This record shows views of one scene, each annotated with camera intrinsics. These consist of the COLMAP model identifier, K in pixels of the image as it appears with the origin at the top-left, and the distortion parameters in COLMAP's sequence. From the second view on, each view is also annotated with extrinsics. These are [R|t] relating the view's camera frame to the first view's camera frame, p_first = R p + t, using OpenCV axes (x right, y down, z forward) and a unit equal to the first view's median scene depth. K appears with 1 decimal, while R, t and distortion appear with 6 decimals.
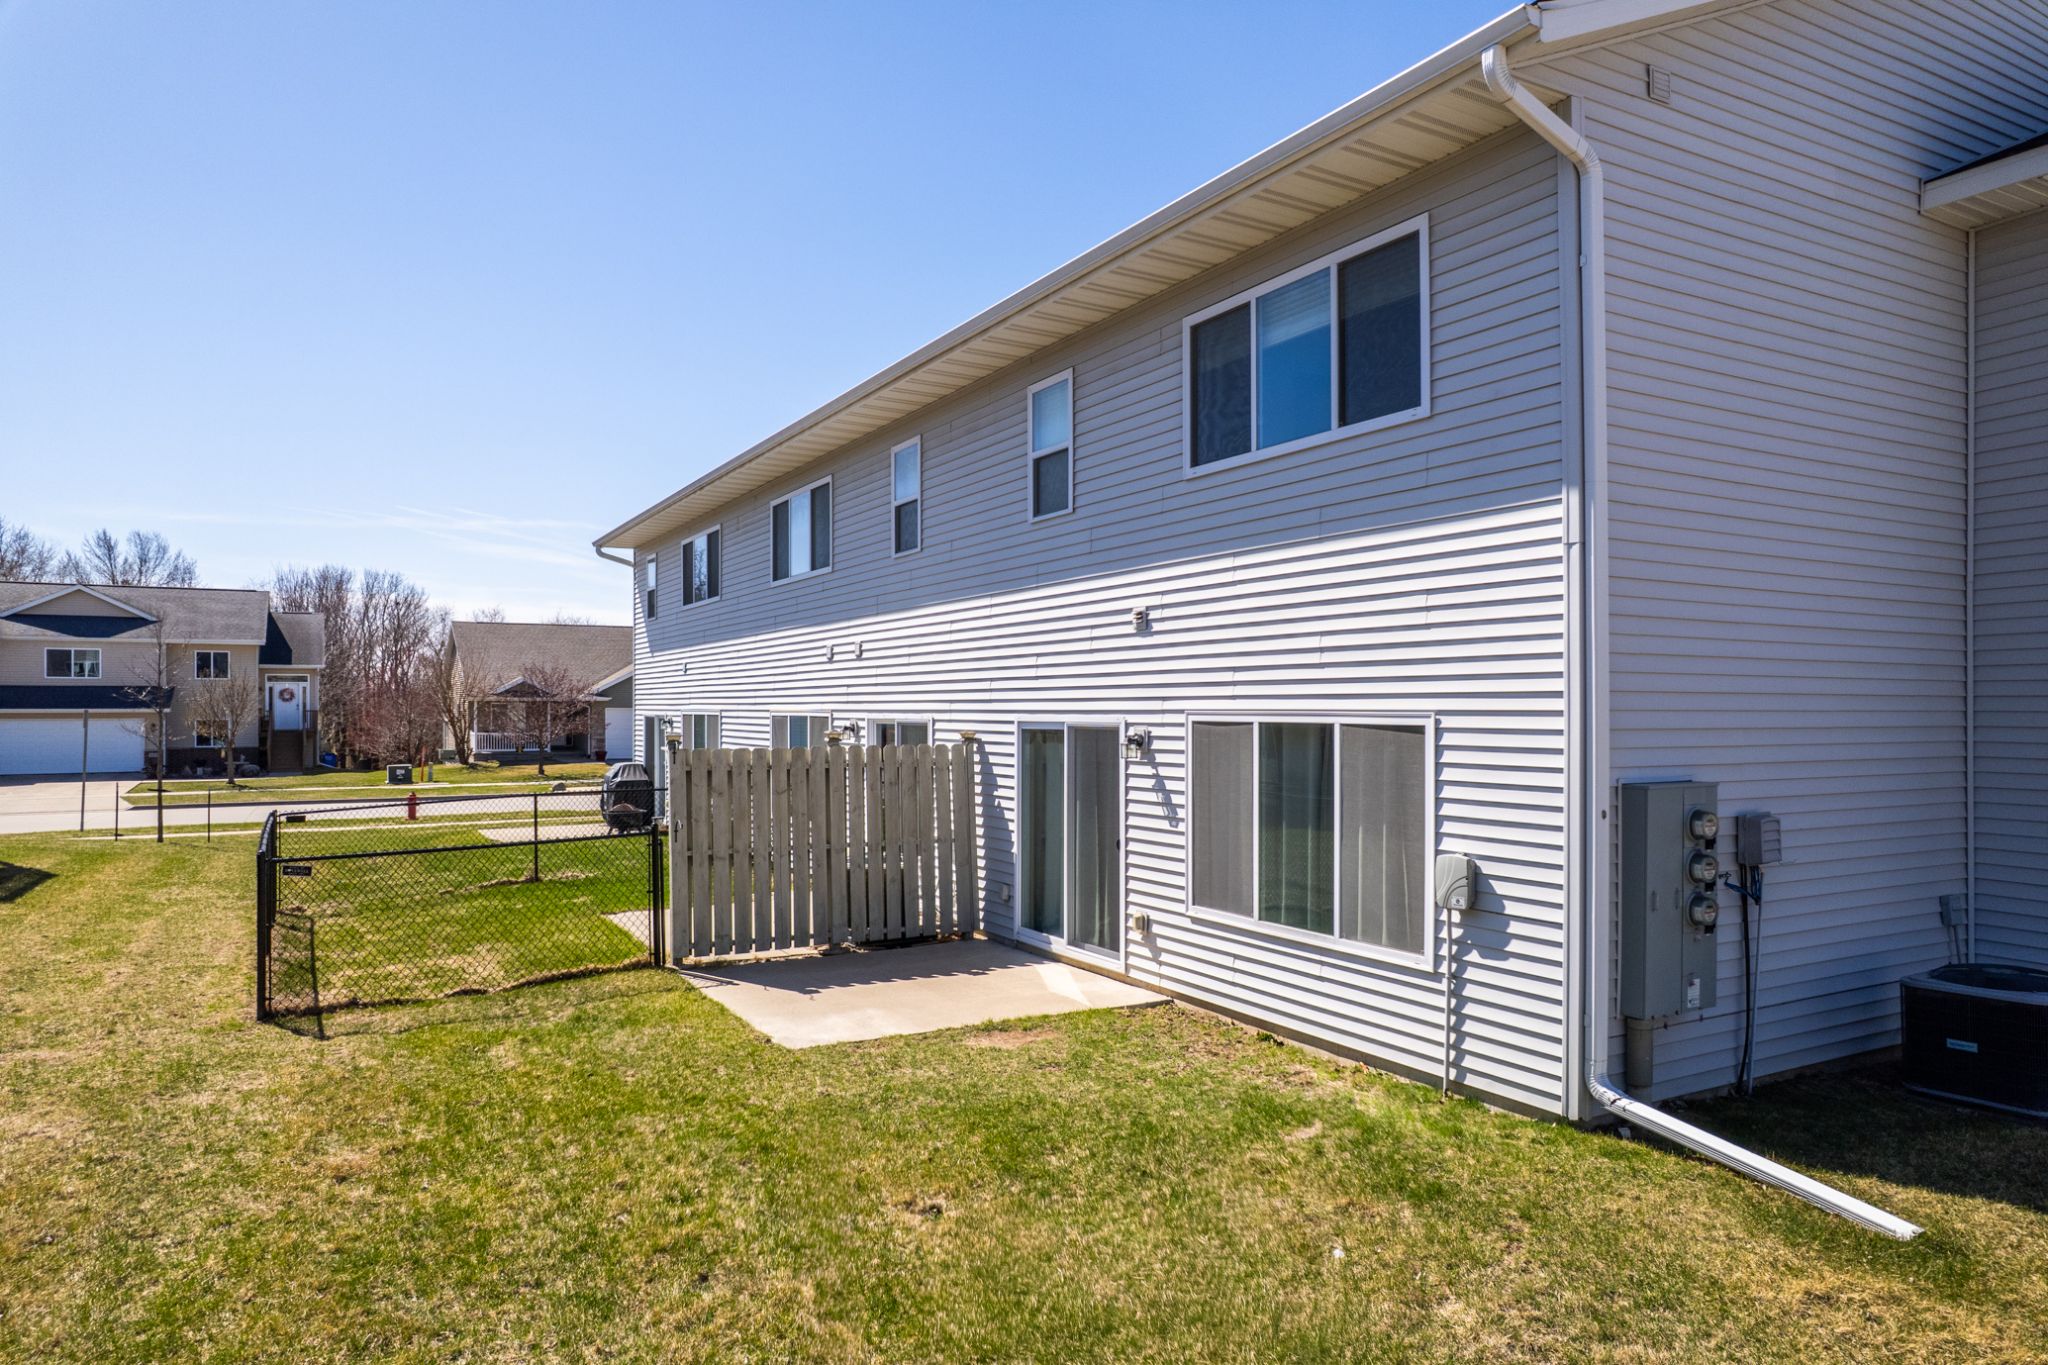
lens RADIAL K [[1310.4, 0, 1027.5], [0, 1310.4, 708.4], [0, 0, 1]] dist [-0.066831, 0.059350]
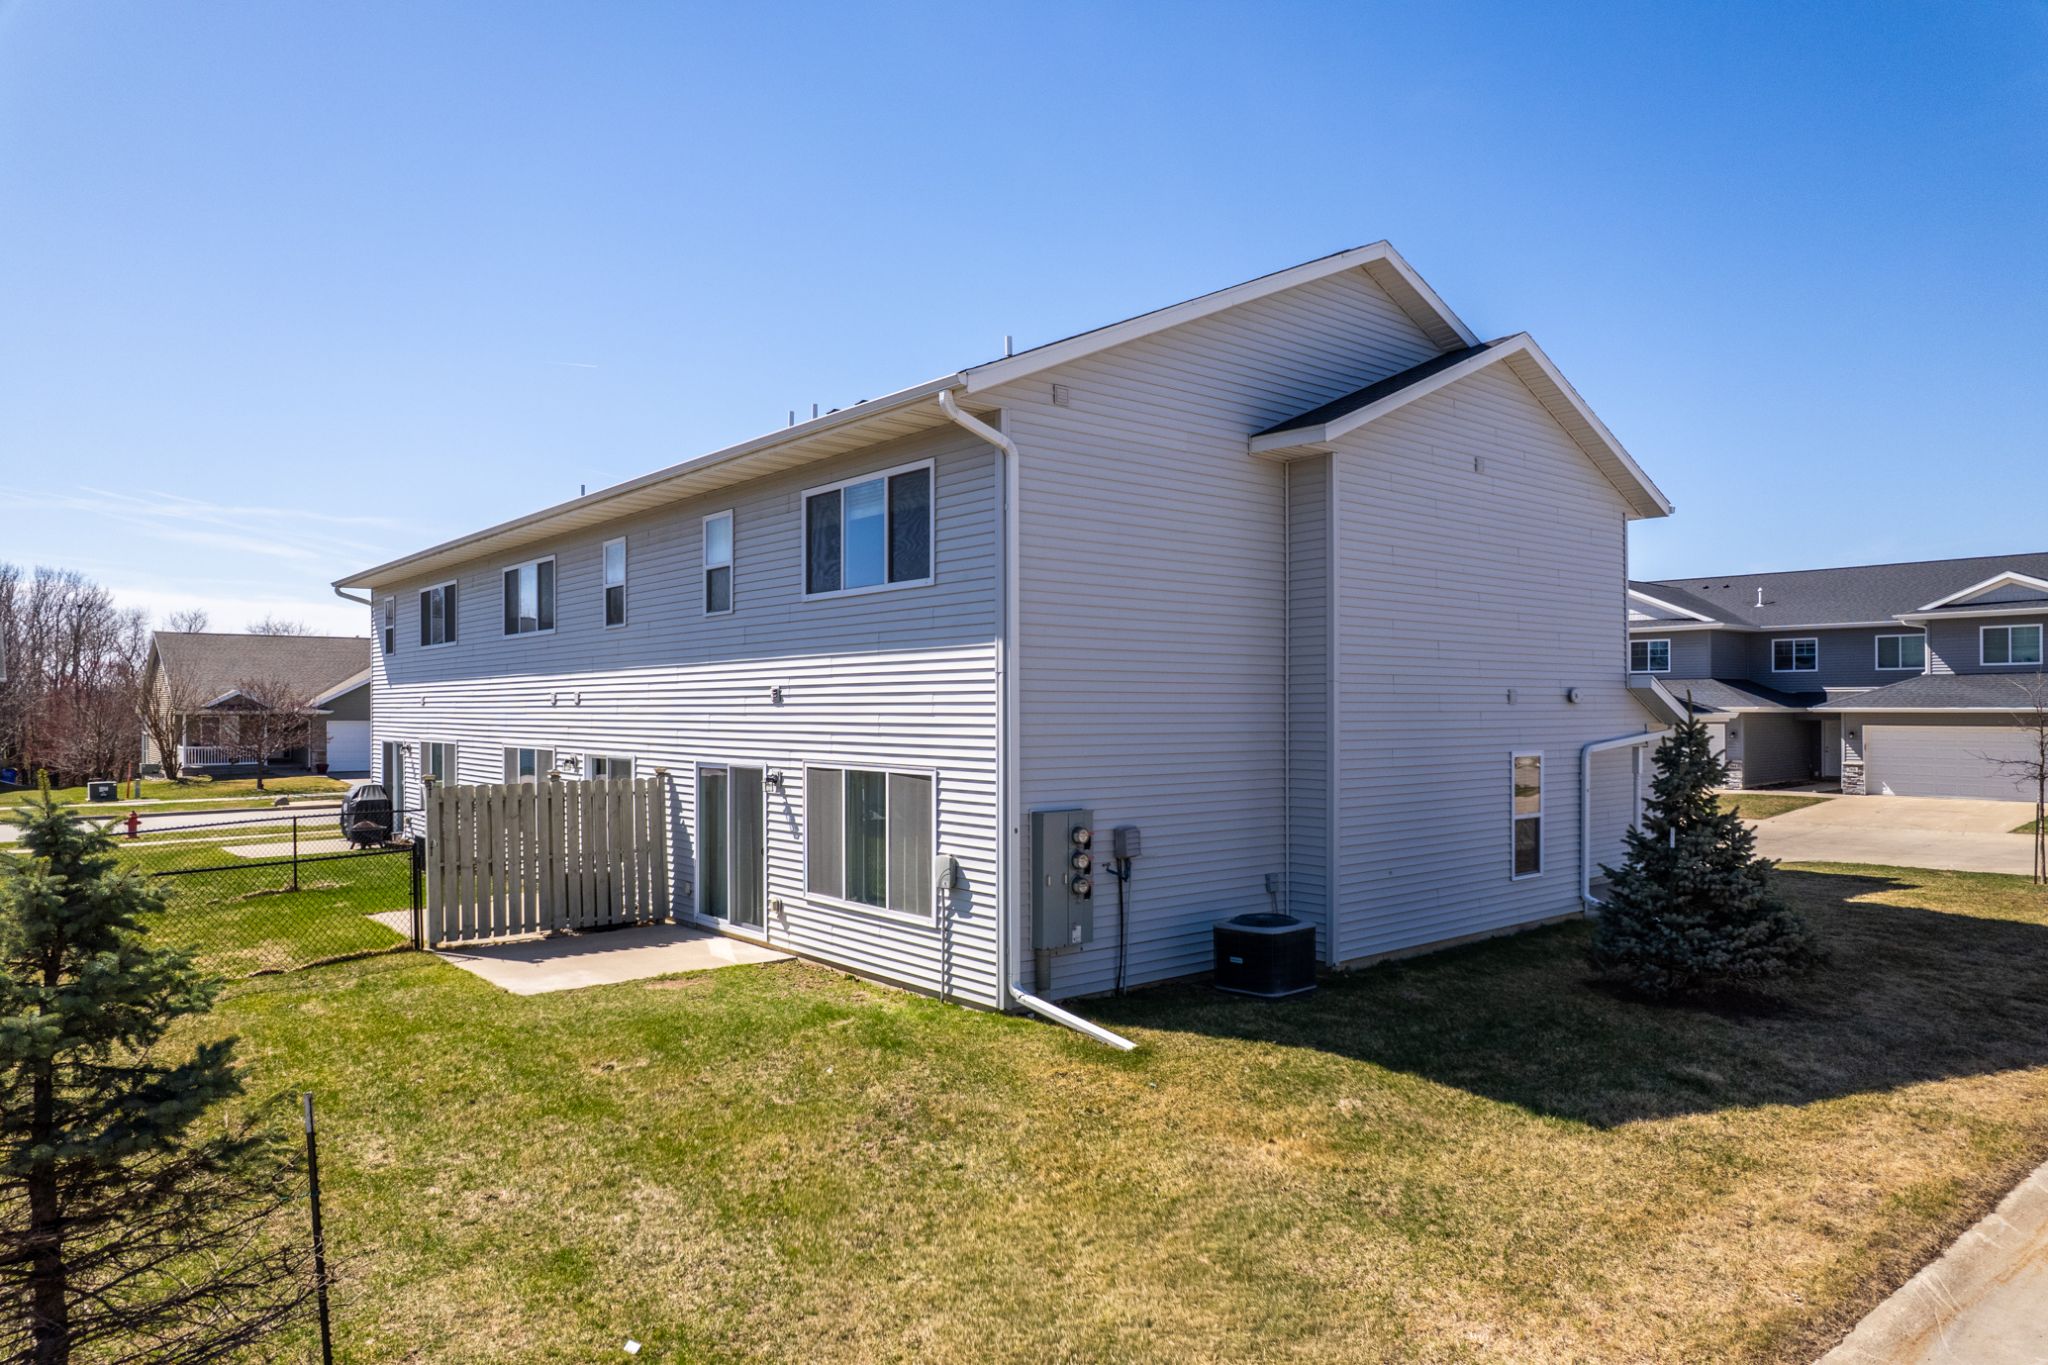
lens RADIAL K [[1310.4, 0, 1027.5], [0, 1310.4, 708.4], [0, 0, 1]] dist [-0.066831, 0.059350]
pose [[0.981309, -0.001772, 0.192429, 0.088387], [0.001803, 0.999998, 0.000017, -0.056692], [-0.192429, 0.000330, 0.981311, -0.498553]]
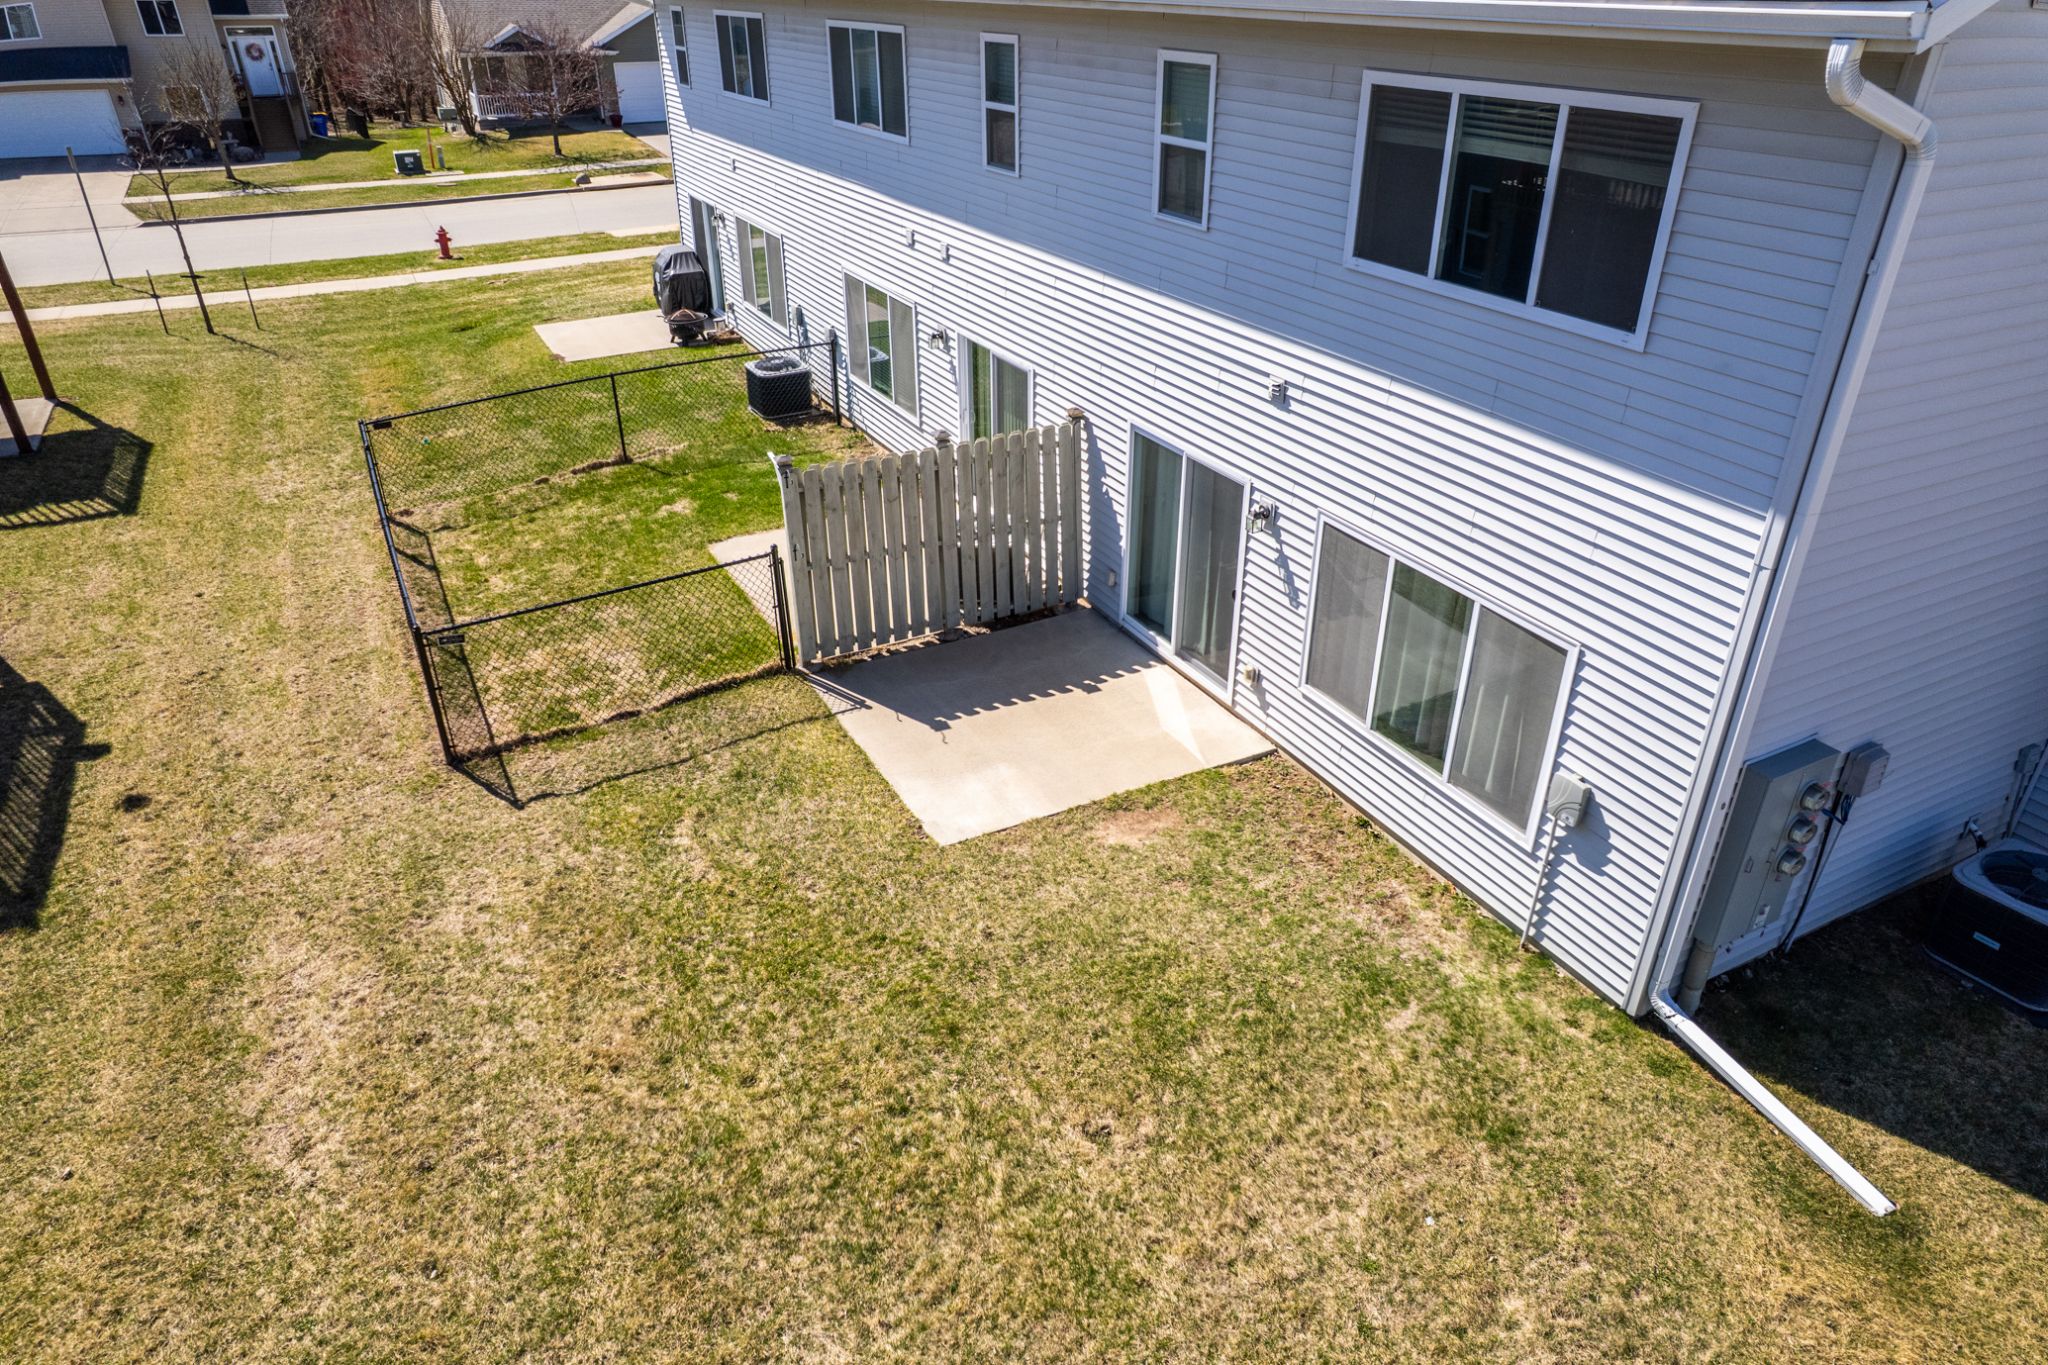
lens RADIAL K [[1310.4, 0, 1027.5], [0, 1310.4, 708.4], [0, 0, 1]] dist [-0.066831, 0.059350]
pose [[0.999684, 0.011971, -0.022104, -0.076482], [0.000648, 0.866759, 0.498726, -0.366952], [0.025129, -0.498583, 0.866478, 0.070527]]
